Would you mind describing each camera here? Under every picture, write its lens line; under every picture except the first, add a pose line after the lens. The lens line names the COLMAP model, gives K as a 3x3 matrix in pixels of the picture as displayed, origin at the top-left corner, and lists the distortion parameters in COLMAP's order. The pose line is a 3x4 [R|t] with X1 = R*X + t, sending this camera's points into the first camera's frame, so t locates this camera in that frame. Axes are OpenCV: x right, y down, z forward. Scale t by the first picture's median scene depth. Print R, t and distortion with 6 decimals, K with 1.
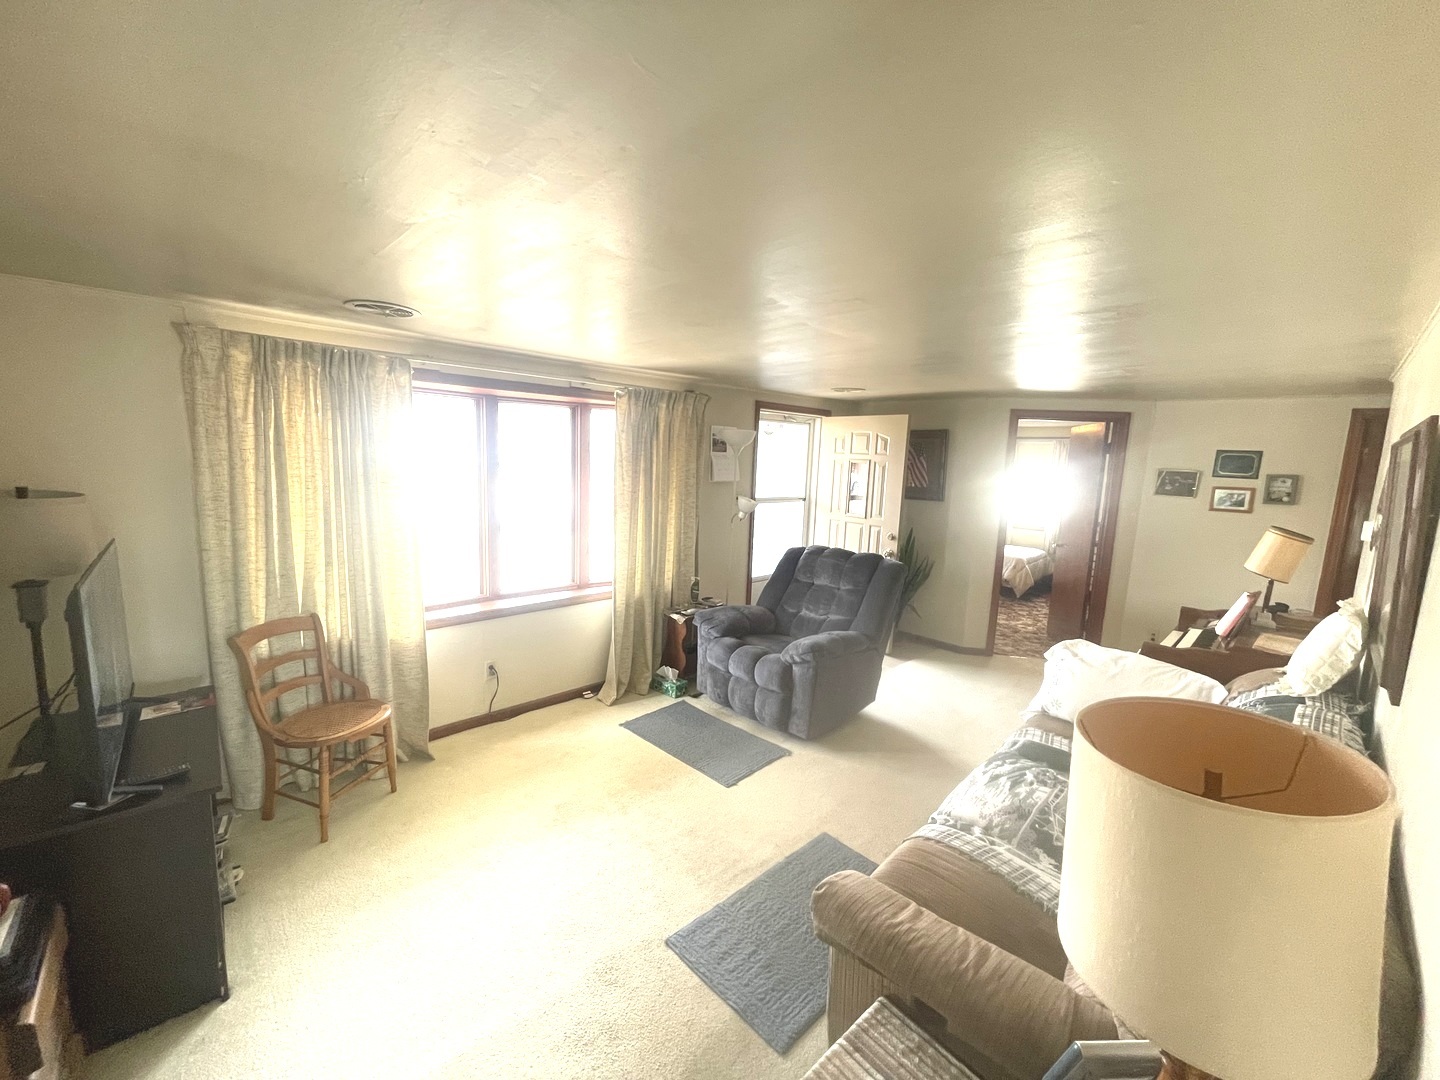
lens RADIAL K [[579.1, 0, 720.0], [0, 579.1, 540.0], [0, 0, 1]] dist [-0.002553, 0.000110]
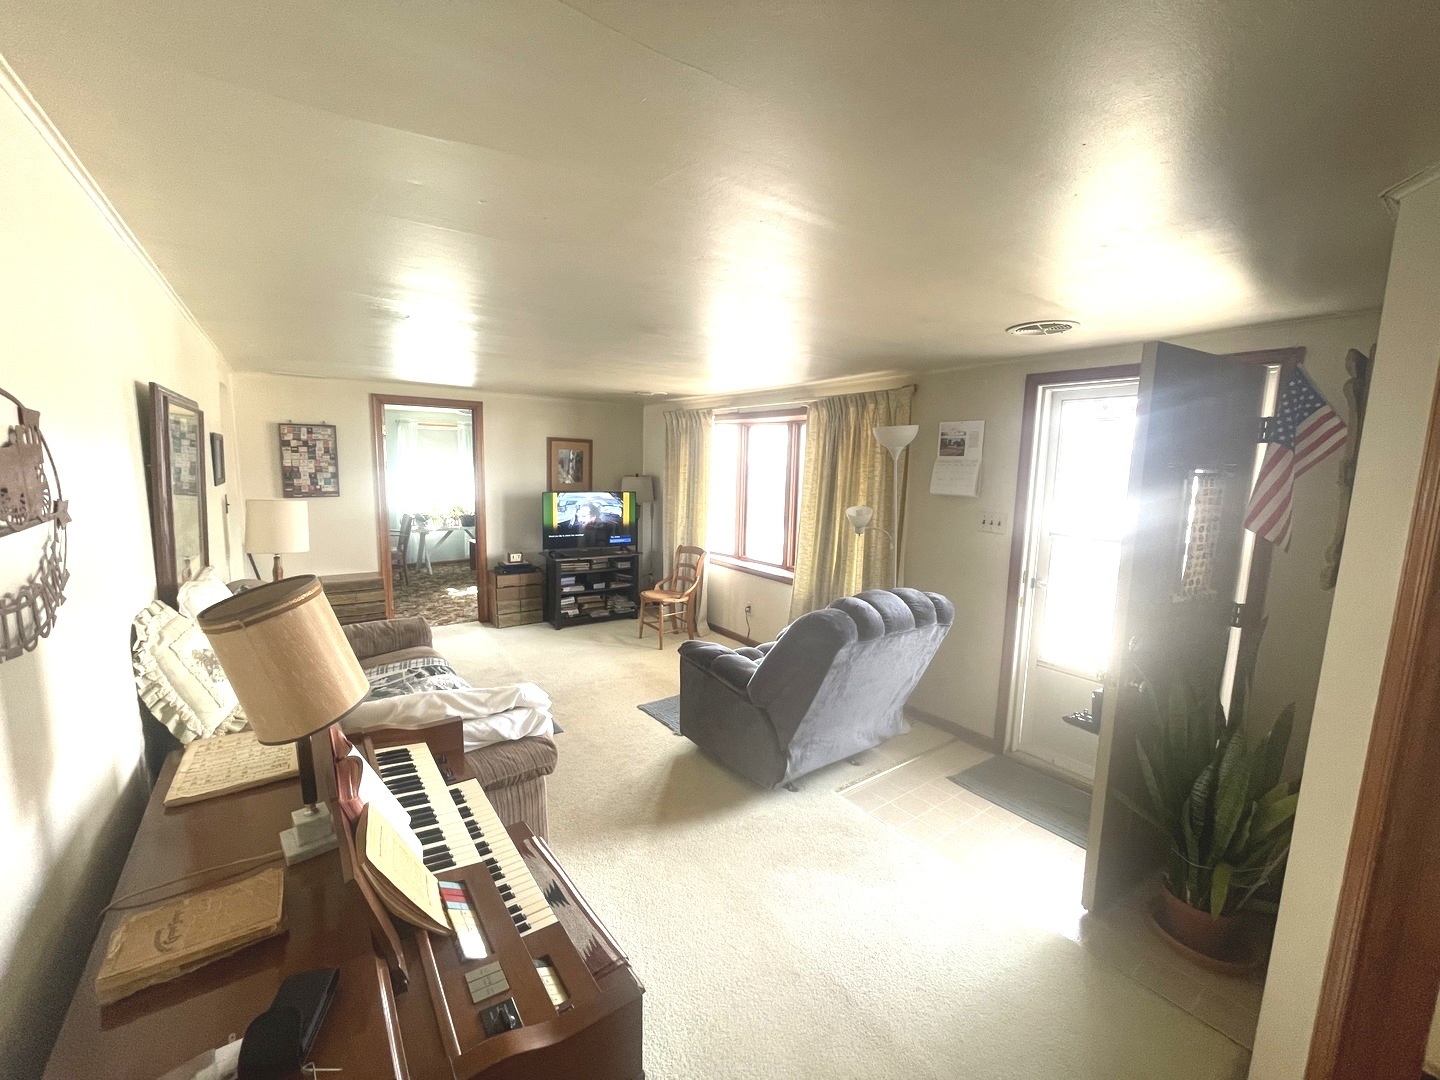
lens RADIAL K [[579.1, 0, 720.0], [0, 579.1, 540.0], [0, 0, 1]] dist [-0.002553, 0.000110]
pose [[-0.114807, 0.095827, -0.988755, 1.074720], [-0.168363, 0.979060, 0.114437, -0.105305], [0.979017, 0.179608, -0.096269, 1.063375]]
